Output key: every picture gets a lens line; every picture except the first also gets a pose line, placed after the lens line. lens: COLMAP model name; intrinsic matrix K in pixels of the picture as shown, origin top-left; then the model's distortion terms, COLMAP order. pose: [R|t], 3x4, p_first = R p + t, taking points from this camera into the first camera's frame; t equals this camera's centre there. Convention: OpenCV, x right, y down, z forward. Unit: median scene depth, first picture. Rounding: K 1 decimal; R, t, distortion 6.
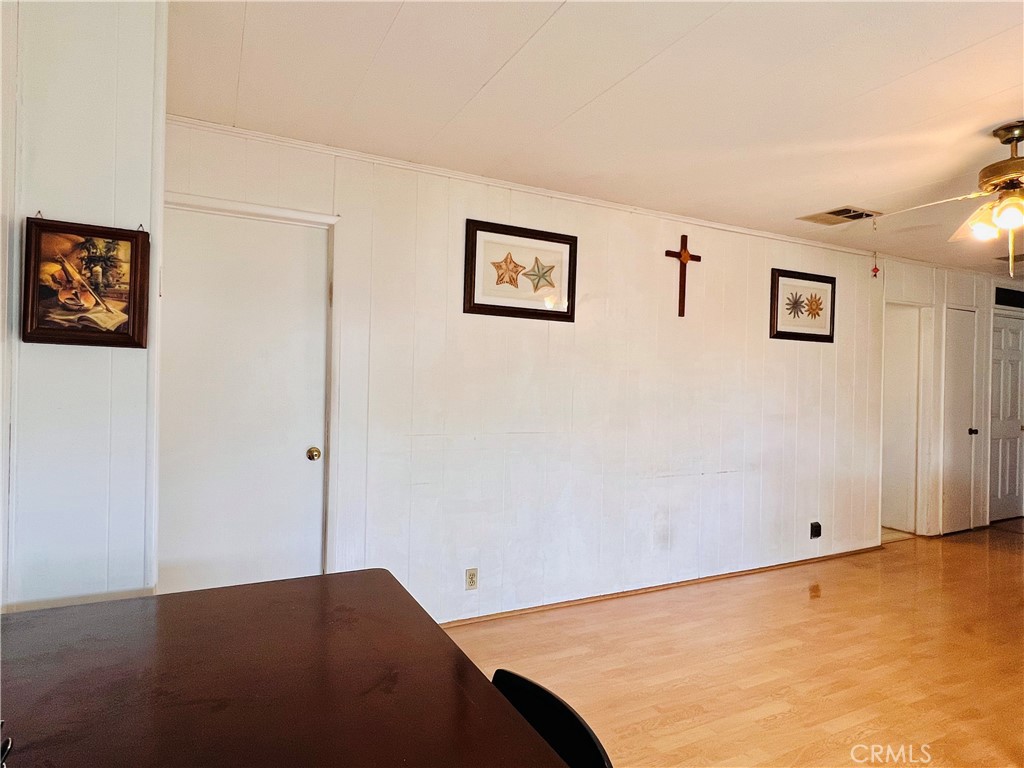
lens RADIAL K [[587.2, 0, 498.1], [0, 587.2, 388.2], [0, 0, 1]] dist [-0.006784, -0.001775]
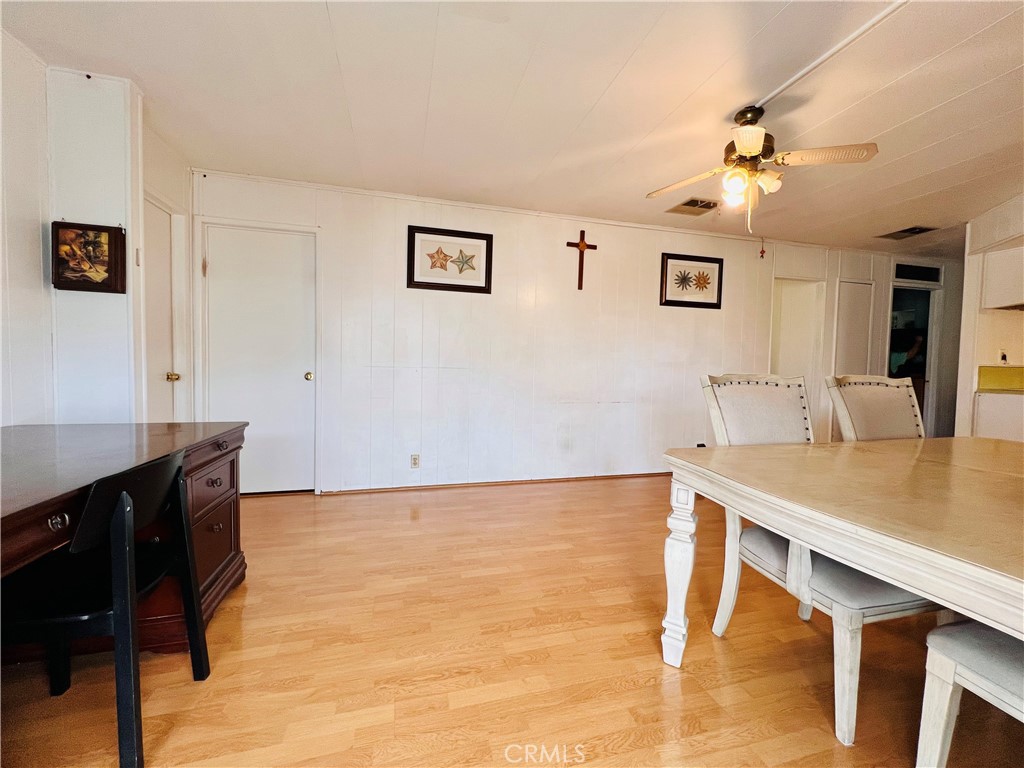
lens RADIAL K [[408.3, 0, 509.8], [0, 408.3, 385.2], [0, 0, 1]] dist [-0.005209, -0.000436]
pose [[0.979364, 0.008301, -0.201934, 0.398235], [-0.001041, 0.999350, 0.036029, 0.082127], [0.202102, -0.035075, 0.978736, 0.004323]]
